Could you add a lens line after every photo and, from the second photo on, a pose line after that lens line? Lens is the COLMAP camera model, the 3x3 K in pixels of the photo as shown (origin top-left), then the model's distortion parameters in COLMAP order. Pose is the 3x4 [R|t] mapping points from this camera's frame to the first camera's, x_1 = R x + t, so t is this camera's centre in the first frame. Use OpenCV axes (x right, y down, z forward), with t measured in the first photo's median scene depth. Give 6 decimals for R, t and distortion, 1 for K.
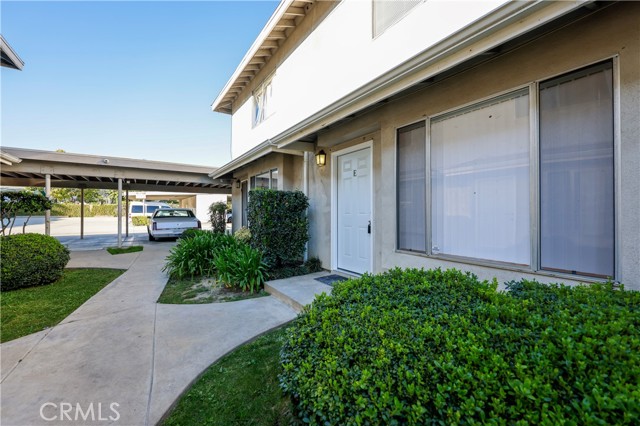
lens RADIAL K [[260.7, 0, 317.5], [0, 260.7, 212.4], [0, 0, 1]] dist [-0.000638, 0.000067]
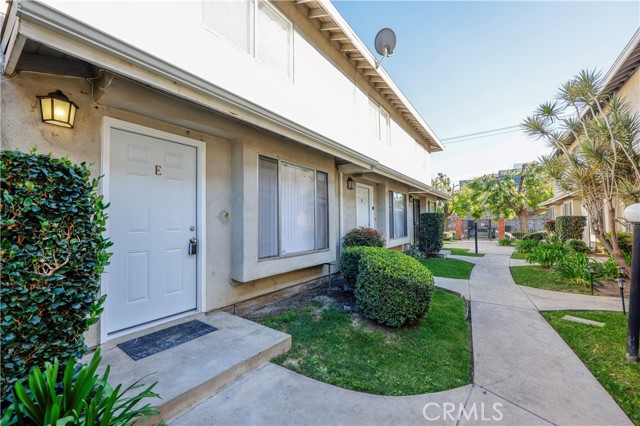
lens RADIAL K [[260.7, 0, 317.5], [0, 260.7, 212.4], [0, 0, 1]] dist [-0.000638, 0.000067]
pose [[-0.326093, 0.023275, 0.945051, -0.782976], [-0.004951, 0.999641, -0.026328, -0.031861], [-0.945325, -0.013264, -0.325861, 1.024479]]
